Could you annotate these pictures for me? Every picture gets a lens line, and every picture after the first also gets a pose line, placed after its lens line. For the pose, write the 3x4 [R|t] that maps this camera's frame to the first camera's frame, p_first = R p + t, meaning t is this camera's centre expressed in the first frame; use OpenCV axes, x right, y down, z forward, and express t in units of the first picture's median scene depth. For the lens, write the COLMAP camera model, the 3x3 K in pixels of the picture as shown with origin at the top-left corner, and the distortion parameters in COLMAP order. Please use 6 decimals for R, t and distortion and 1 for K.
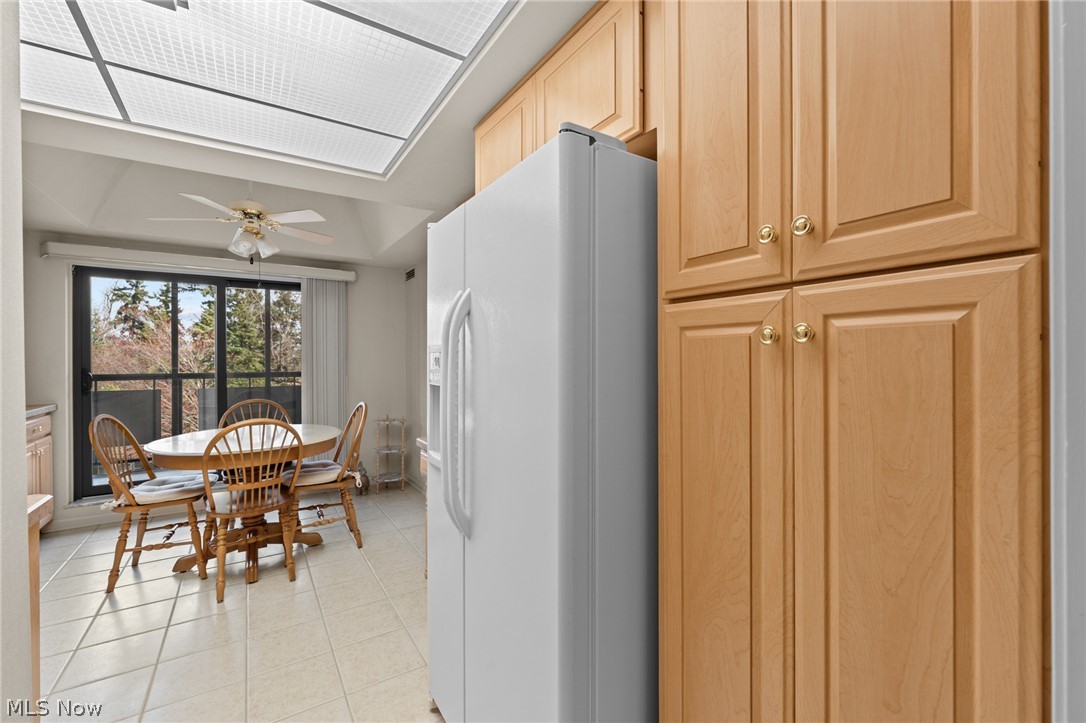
lens RADIAL K [[457.5, 0, 544.3], [0, 457.5, 358.6], [0, 0, 1]] dist [0.001190, 0.000117]
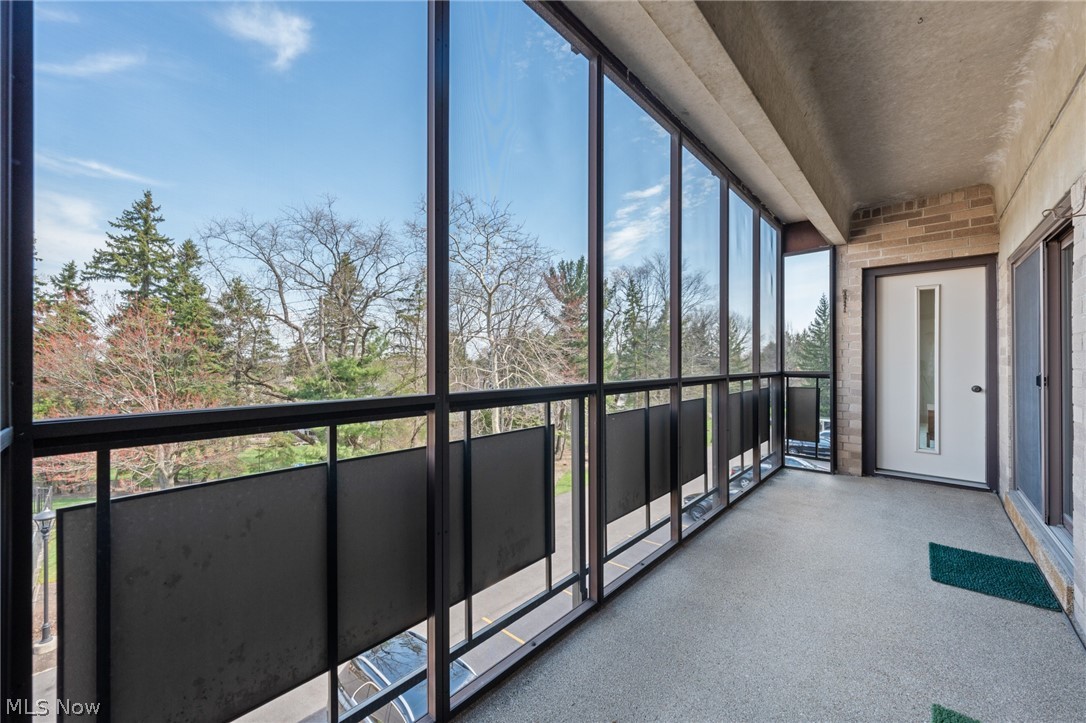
lens RADIAL K [[419.7, 0, 540.7], [0, 419.7, 358.5], [0, 0, 1]] dist [-0.002725, -0.000281]
pose [[0.977203, 0.000666, 0.212307, -1.715799], [0.000522, 0.999985, -0.005539, 0.010673], [-0.212307, 0.005524, 0.977187, 1.091653]]
